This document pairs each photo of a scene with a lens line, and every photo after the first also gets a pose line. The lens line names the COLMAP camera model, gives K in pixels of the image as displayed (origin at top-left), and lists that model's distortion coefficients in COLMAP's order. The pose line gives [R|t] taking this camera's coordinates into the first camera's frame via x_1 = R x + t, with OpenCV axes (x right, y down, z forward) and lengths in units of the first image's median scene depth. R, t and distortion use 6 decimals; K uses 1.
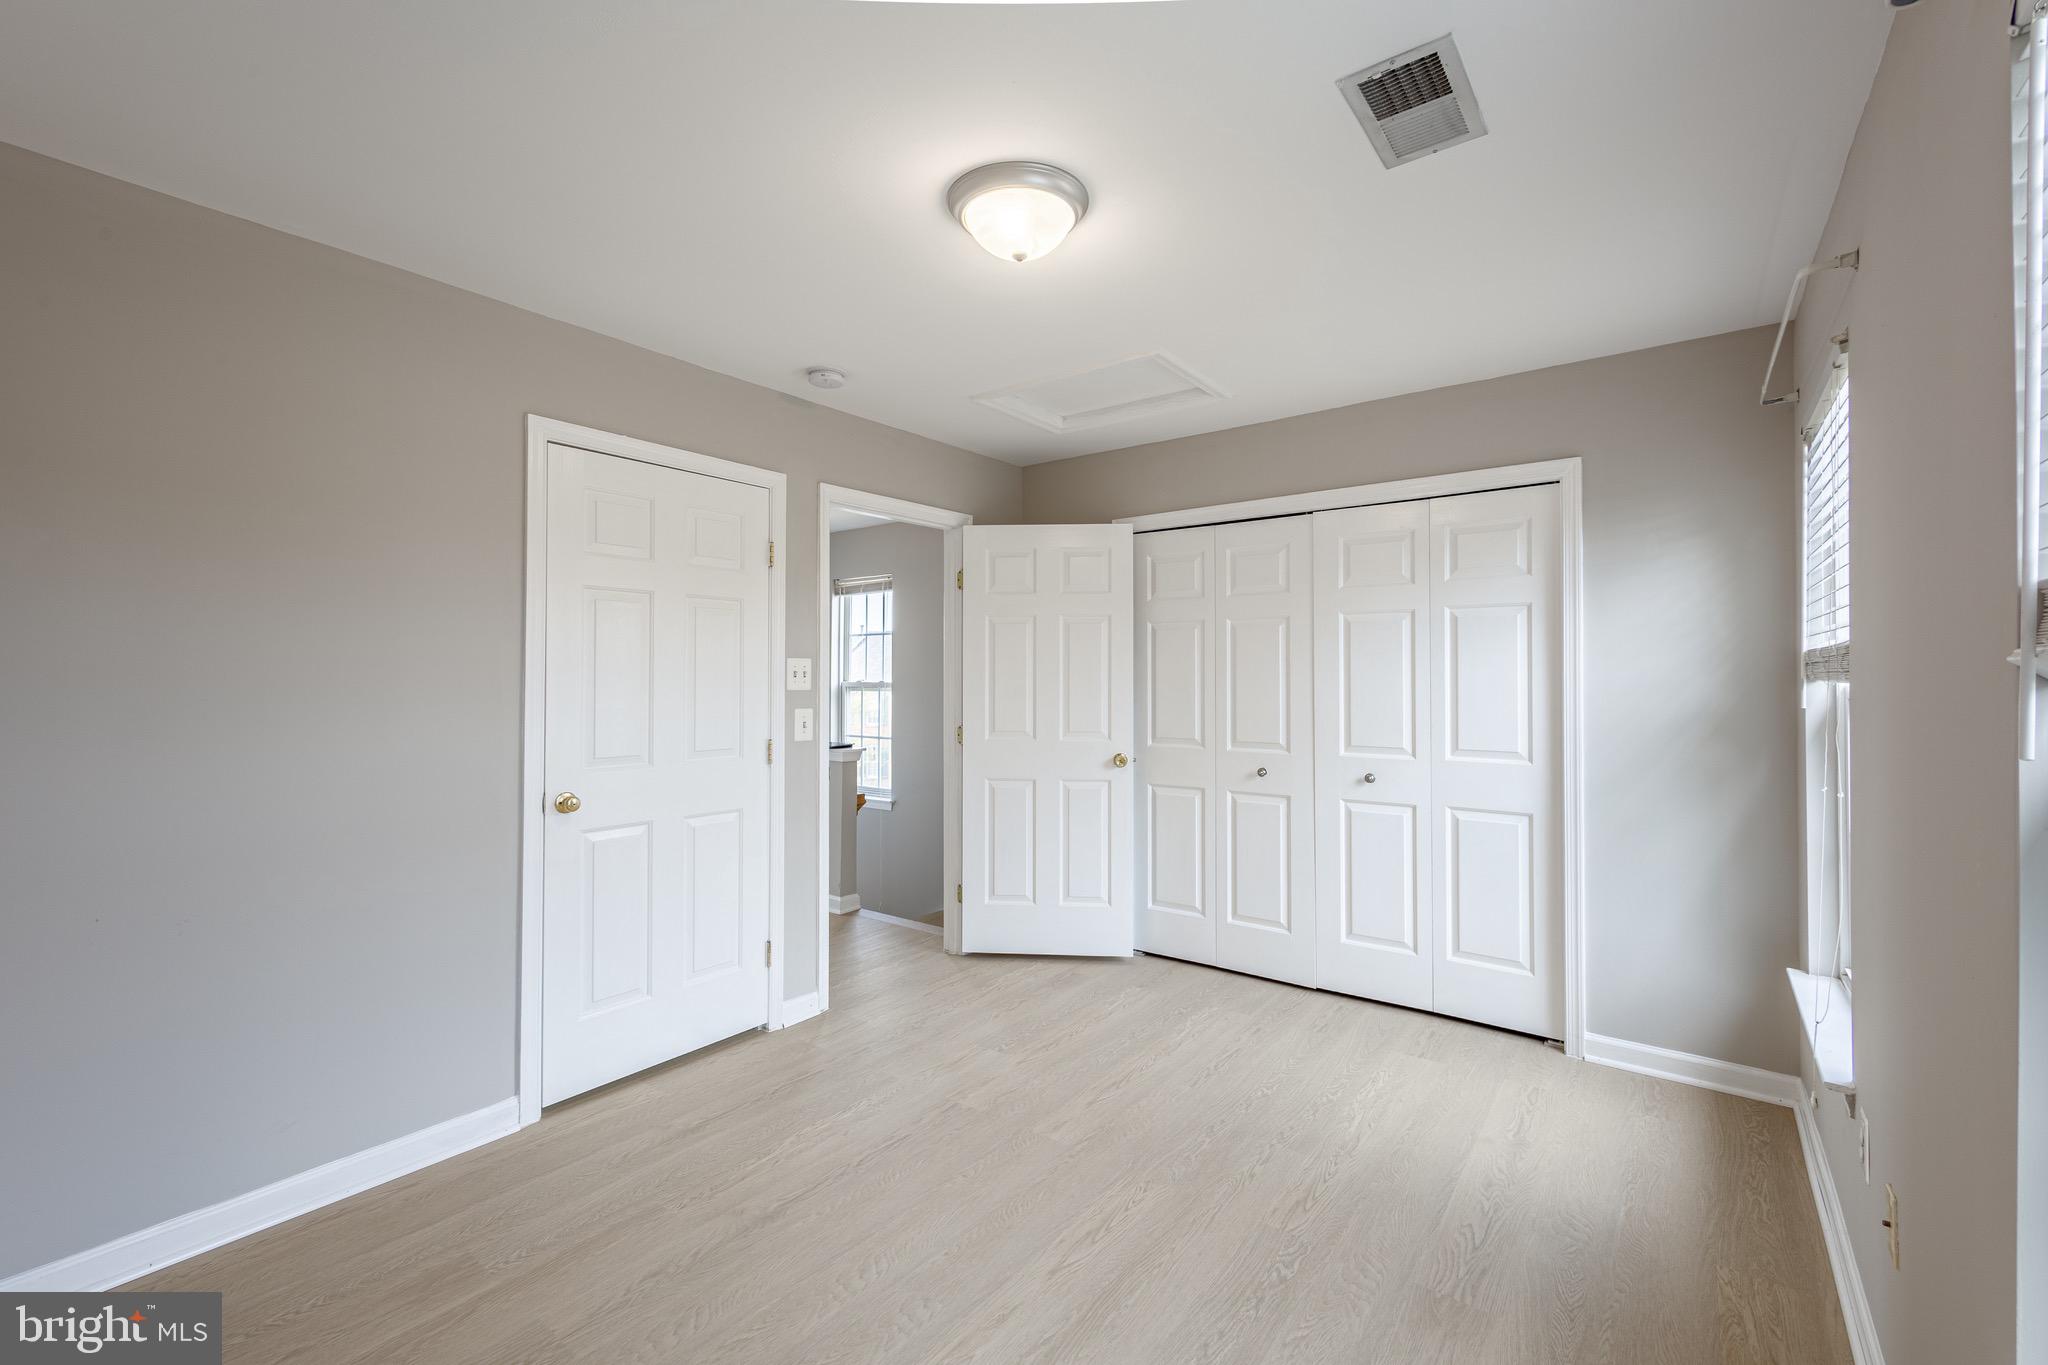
lens RADIAL K [[878.8, 0, 996.4], [0, 878.8, 684.1], [0, 0, 1]] dist [0.002229, -0.000157]
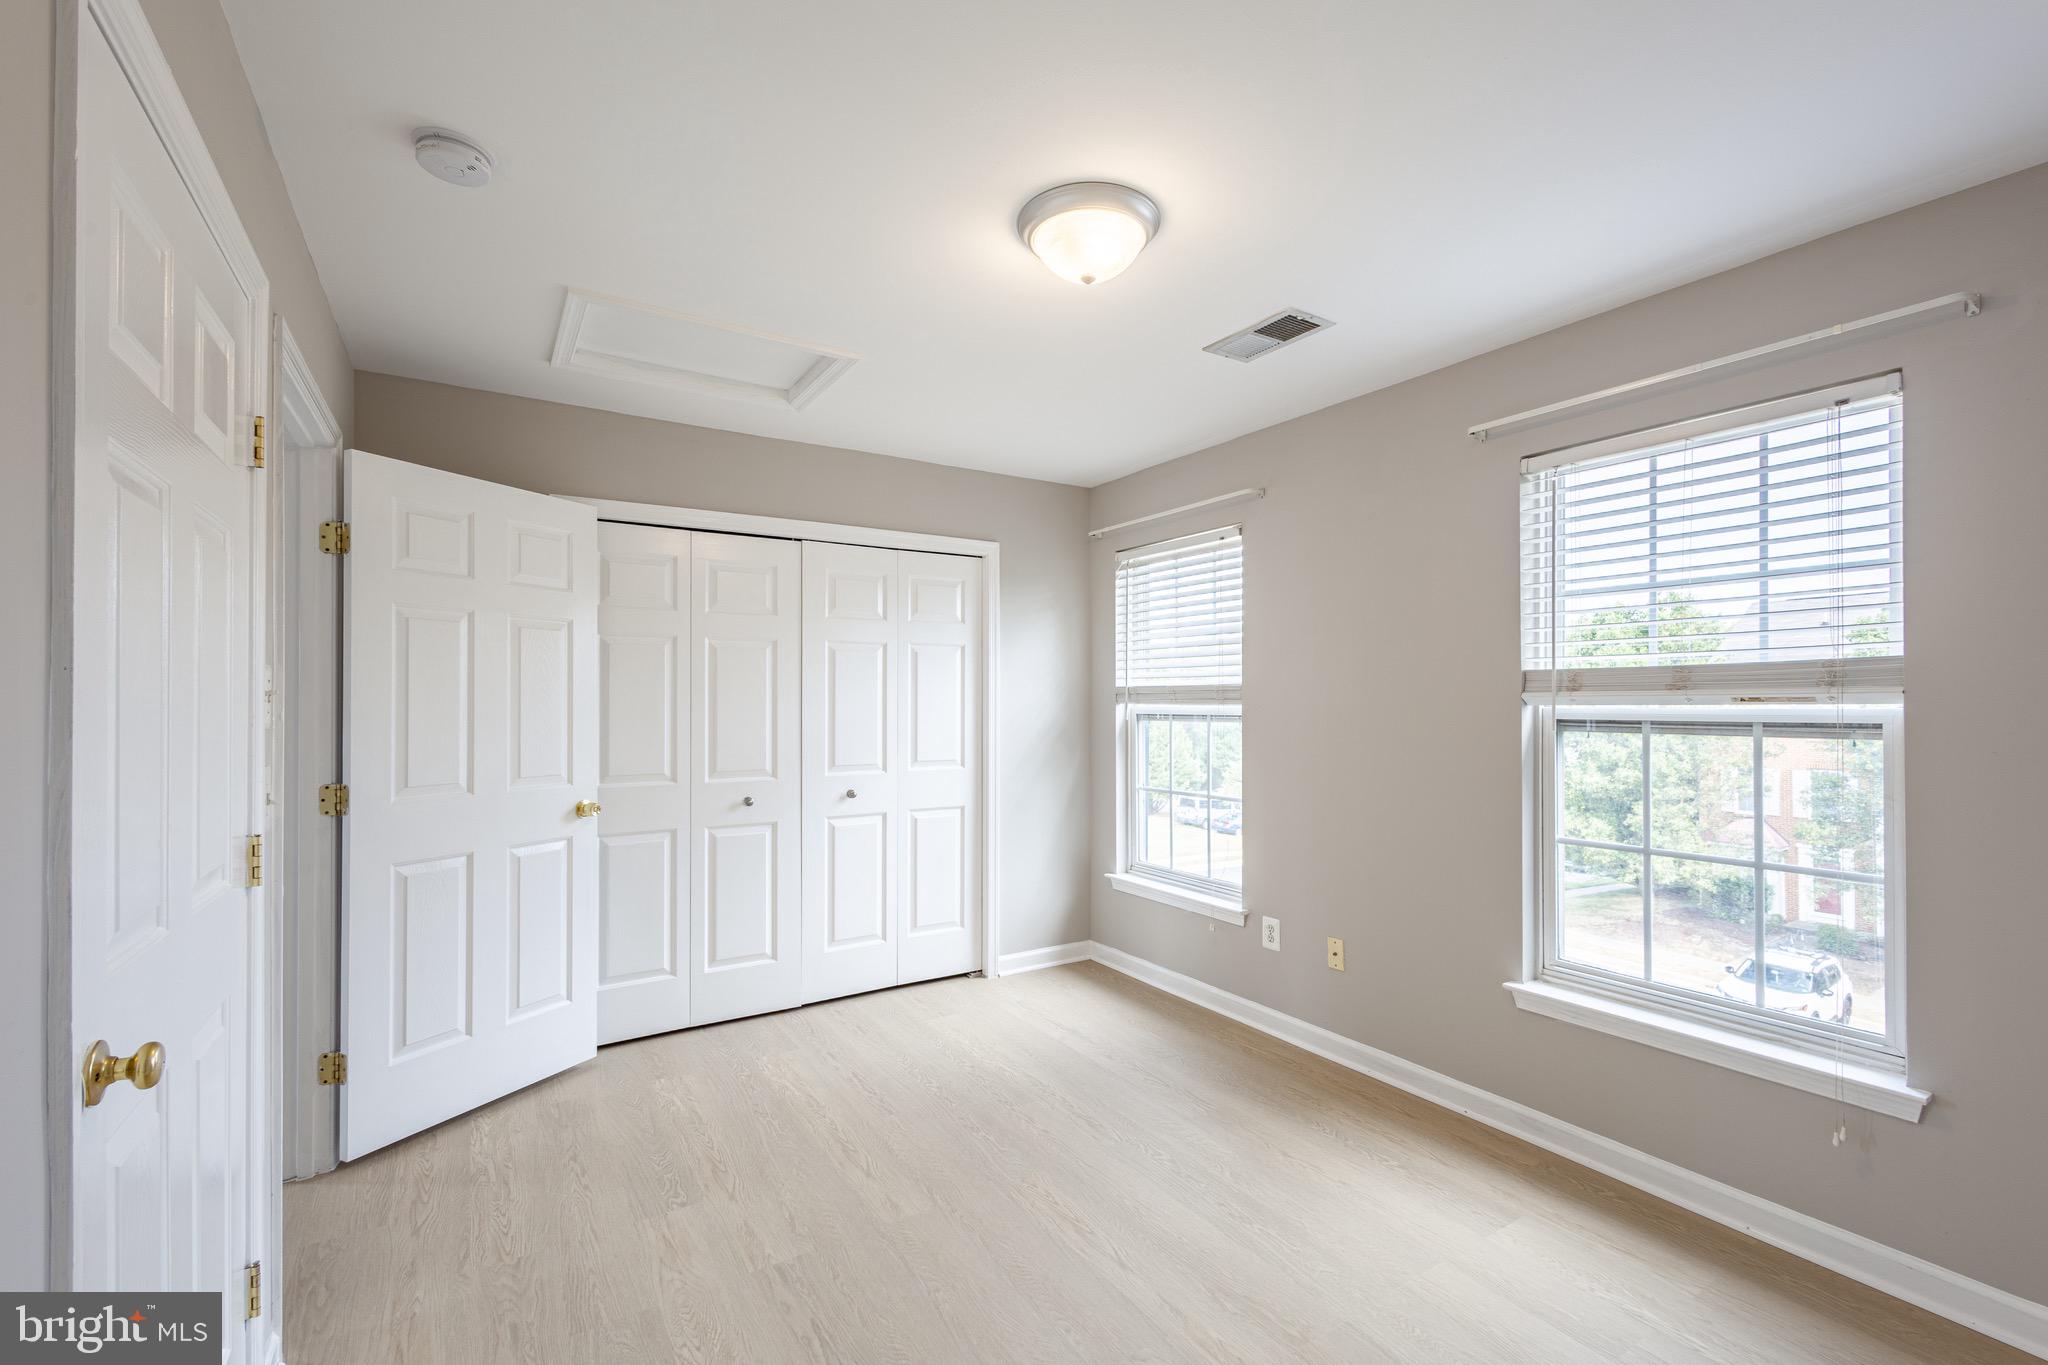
lens RADIAL K [[878.1, 0, 1047.8], [0, 878.1, 708.0], [0, 0, 1]] dist [0.000816, -0.000229]
pose [[0.311541, -0.006271, 0.950212, -0.571810], [0.008240, 0.999958, 0.003897, -0.002571], [-0.950197, 0.006616, 0.311580, 0.450309]]
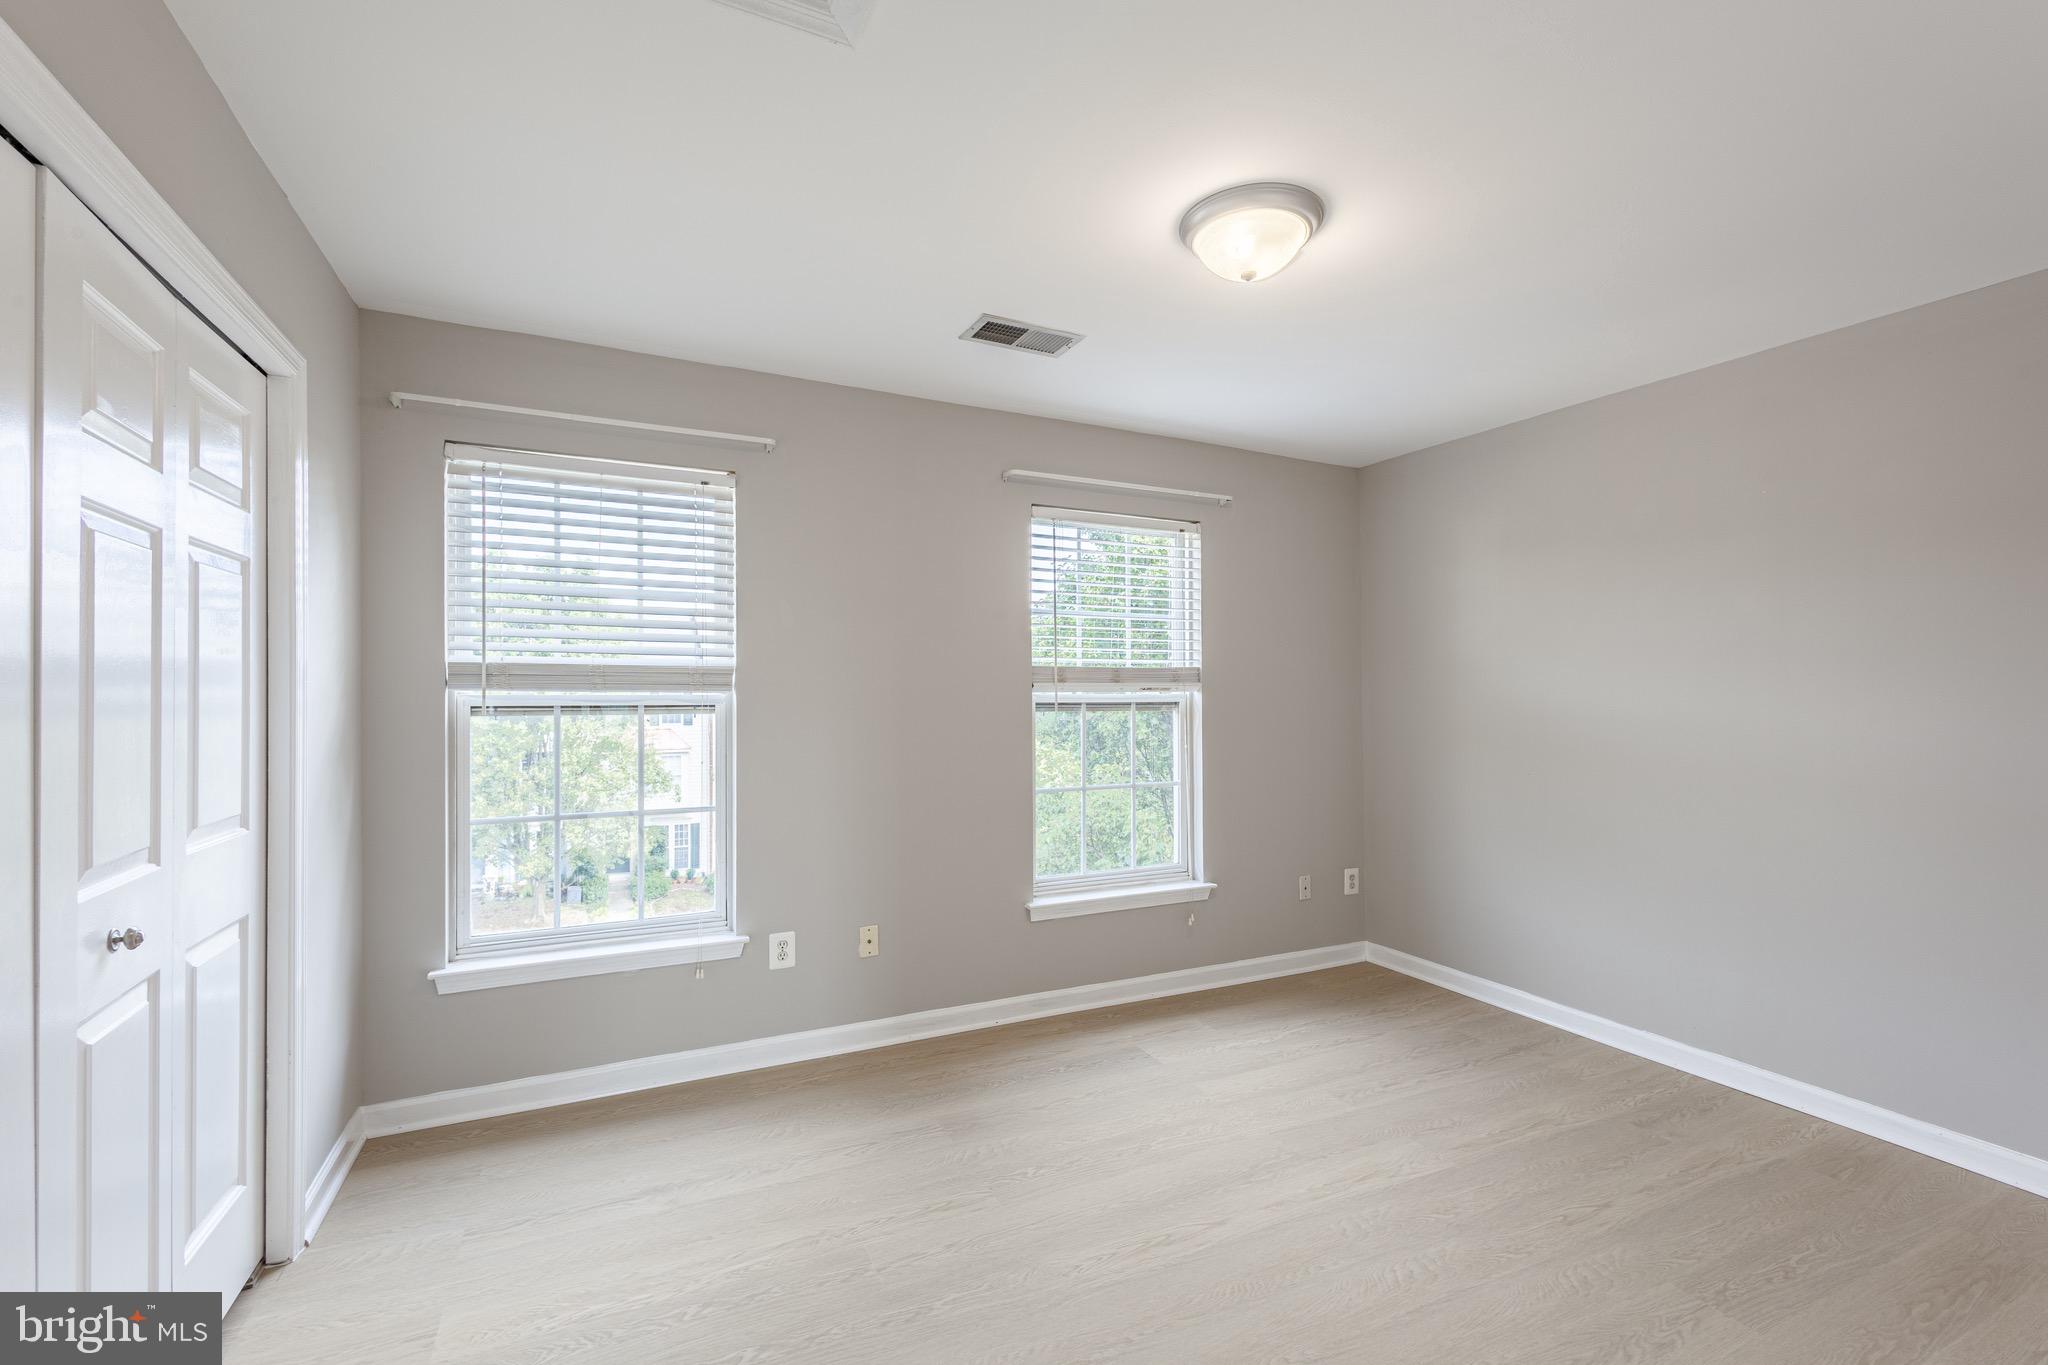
lens RADIAL K [[847.3, 0, 1010.2], [0, 847.3, 705.6], [0, 0, 1]] dist [0.000423, -0.000108]
pose [[-0.896828, -0.001368, 0.442377, -0.098606], [0.005266, 0.999891, 0.013767, 0.003738], [-0.442348, 0.014676, -0.896723, 1.227756]]
